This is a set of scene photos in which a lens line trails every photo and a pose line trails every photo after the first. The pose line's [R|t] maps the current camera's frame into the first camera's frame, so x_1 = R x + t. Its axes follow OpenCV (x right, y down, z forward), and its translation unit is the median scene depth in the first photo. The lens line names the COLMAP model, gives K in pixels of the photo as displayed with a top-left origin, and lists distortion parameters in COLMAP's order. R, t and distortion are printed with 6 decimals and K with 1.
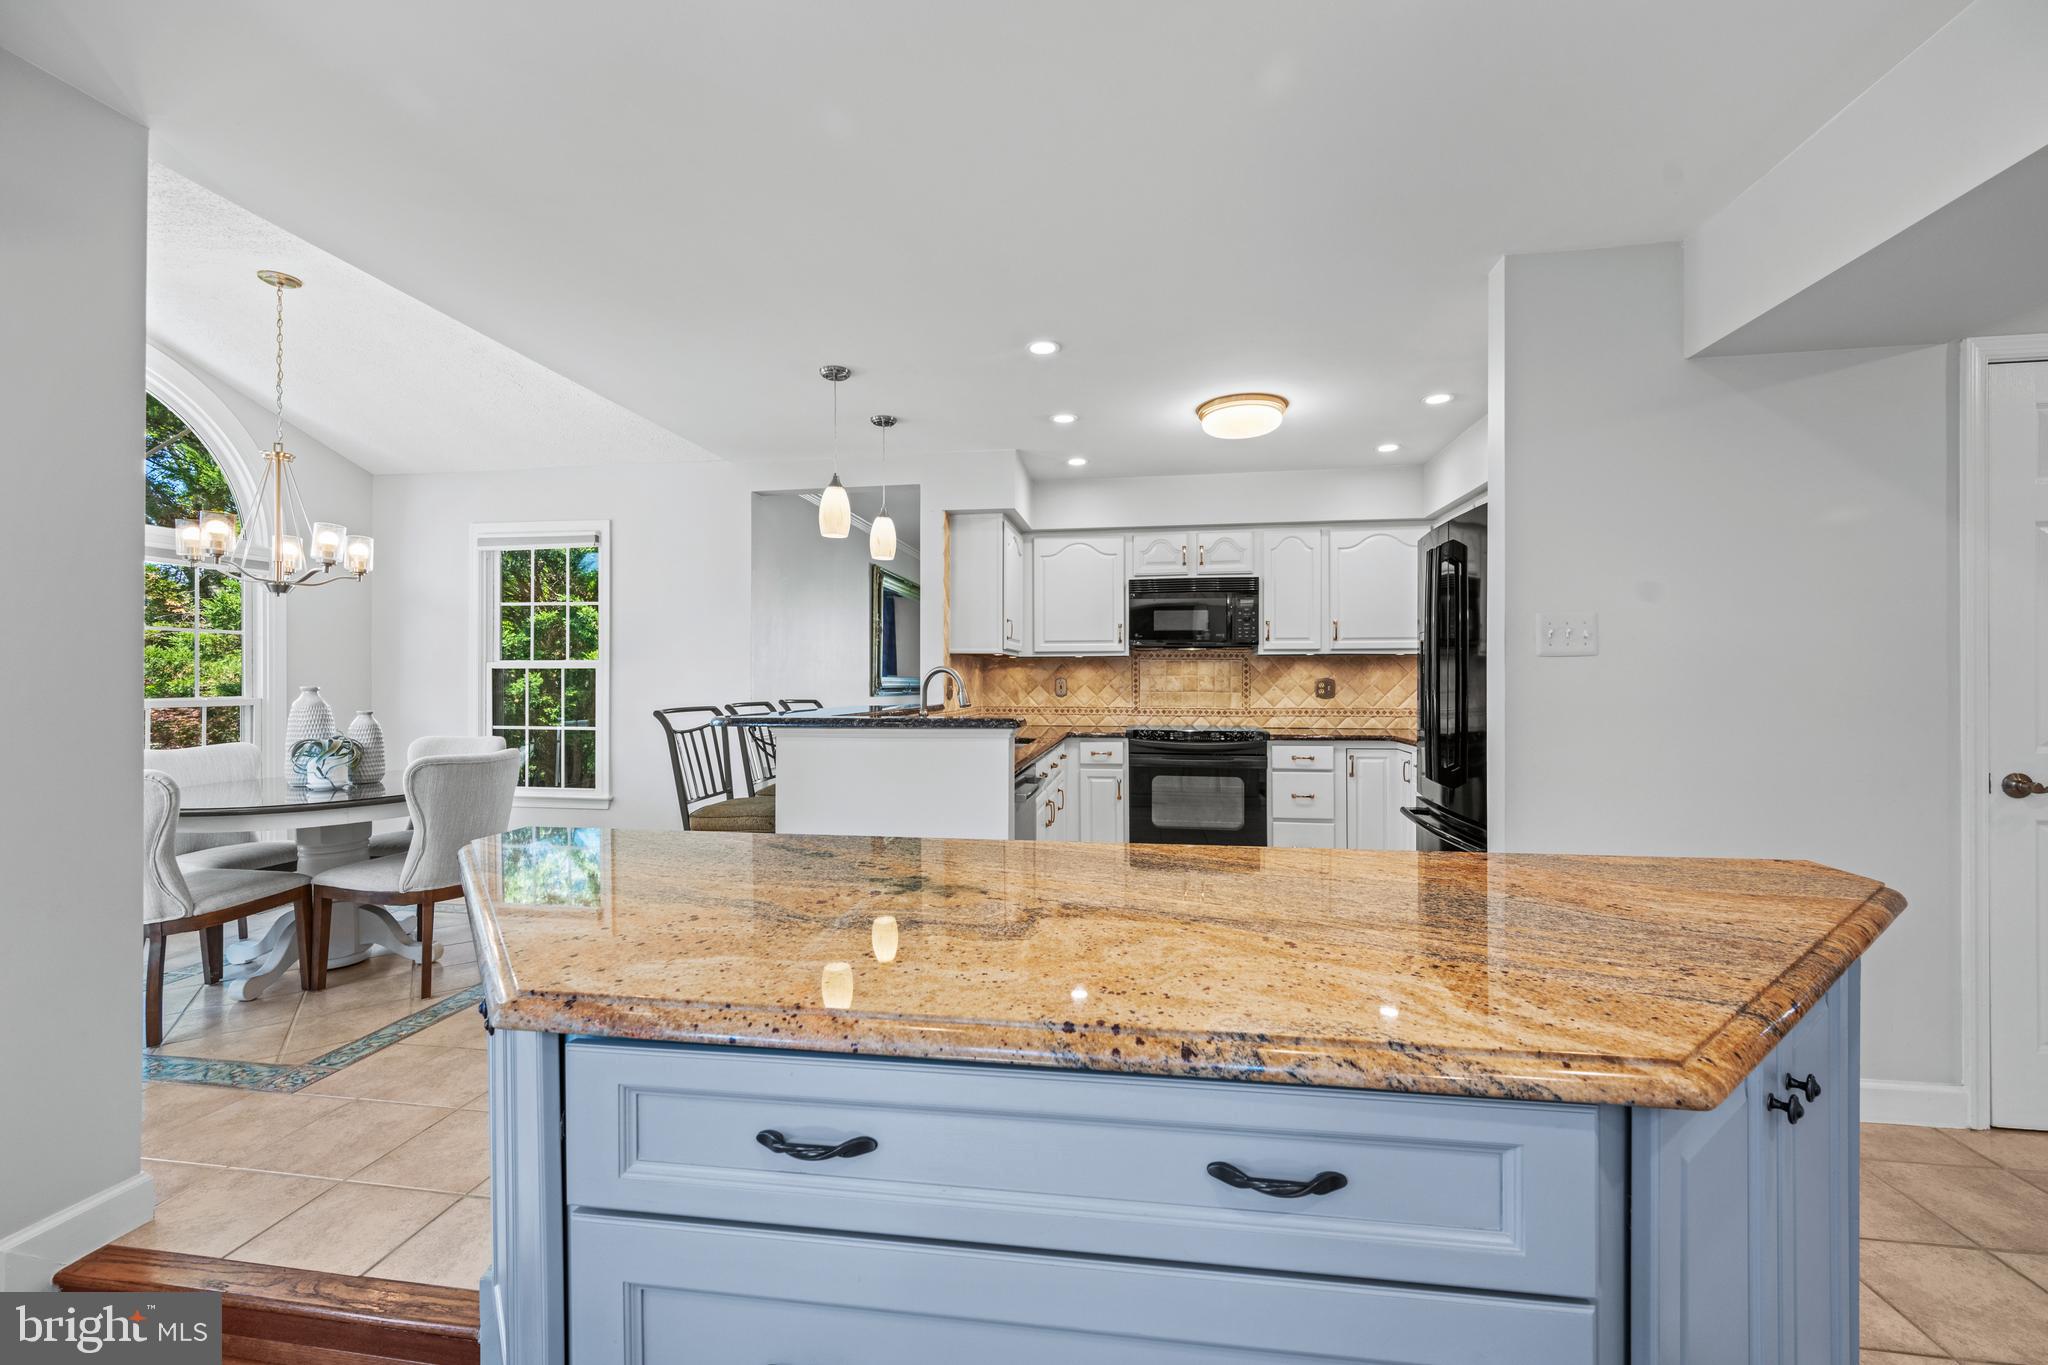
lens RADIAL K [[826.2, 0, 1025.8], [0, 826.2, 680.0], [0, 0, 1]] dist [-0.000405, 0.000235]
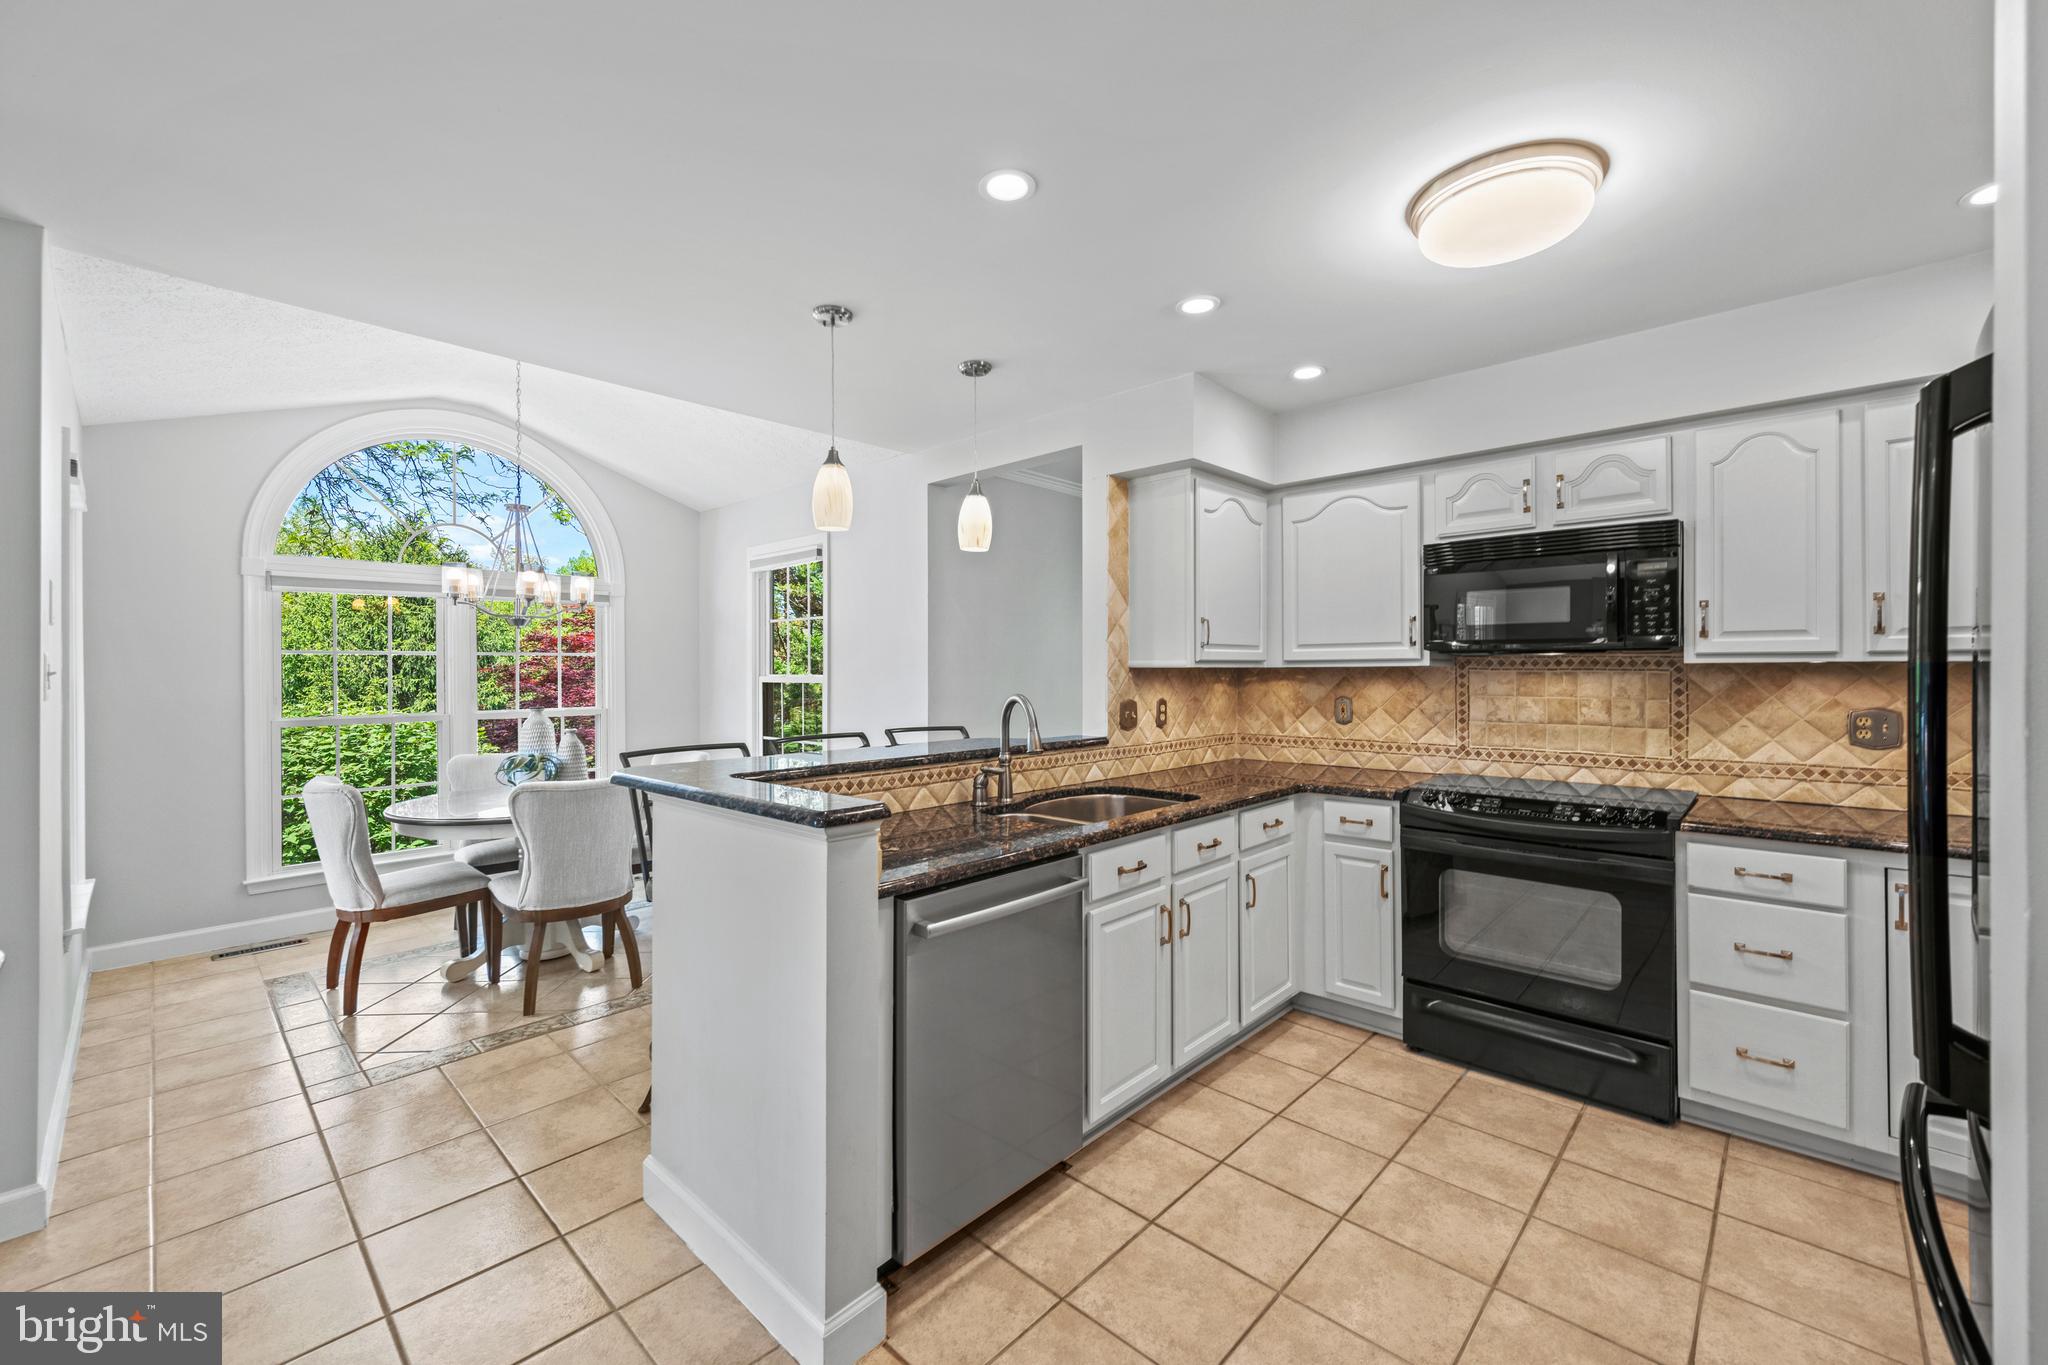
lens RADIAL K [[826.2, 0, 1030.1], [0, 826.2, 671.4], [0, 0, 1]] dist [-0.000405, 0.000235]
pose [[0.822686, -0.001842, -0.568492, 0.245867], [0.004727, 0.999982, 0.003600, -0.030627], [0.568476, -0.005649, 0.822681, 0.328919]]
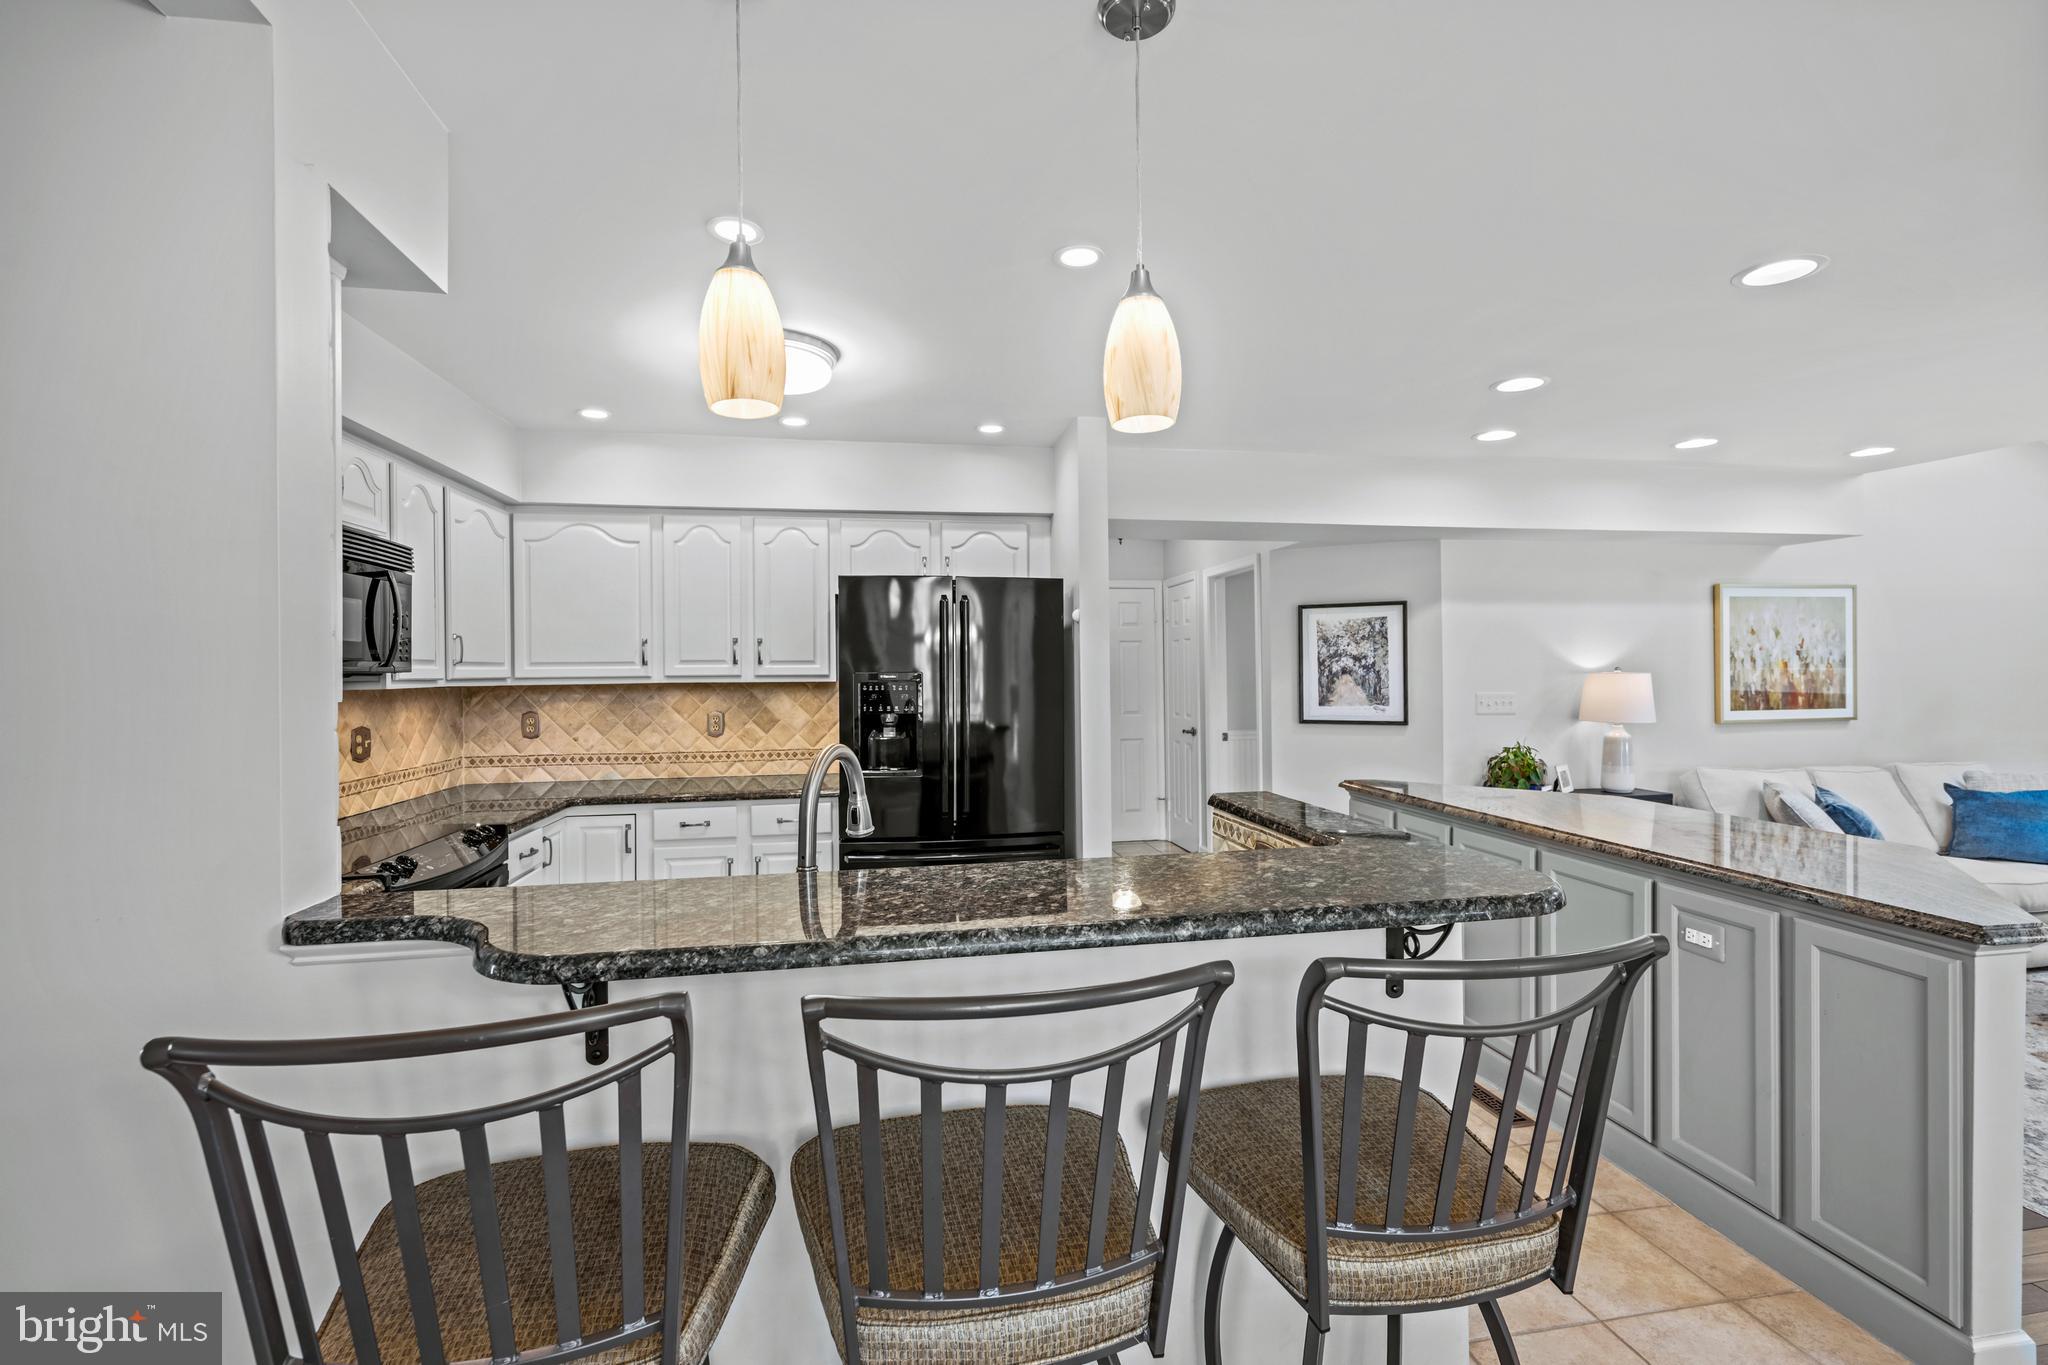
lens RADIAL K [[912.0, 0, 1029.0], [0, 912.0, 665.9], [0, 0, 1]] dist [-0.000620, -0.000547]
pose [[-0.314104, 0.007755, 0.949357, -0.429330], [0.006557, 0.999961, -0.005999, -0.041232], [-0.949366, 0.004341, -0.314143, 0.815750]]
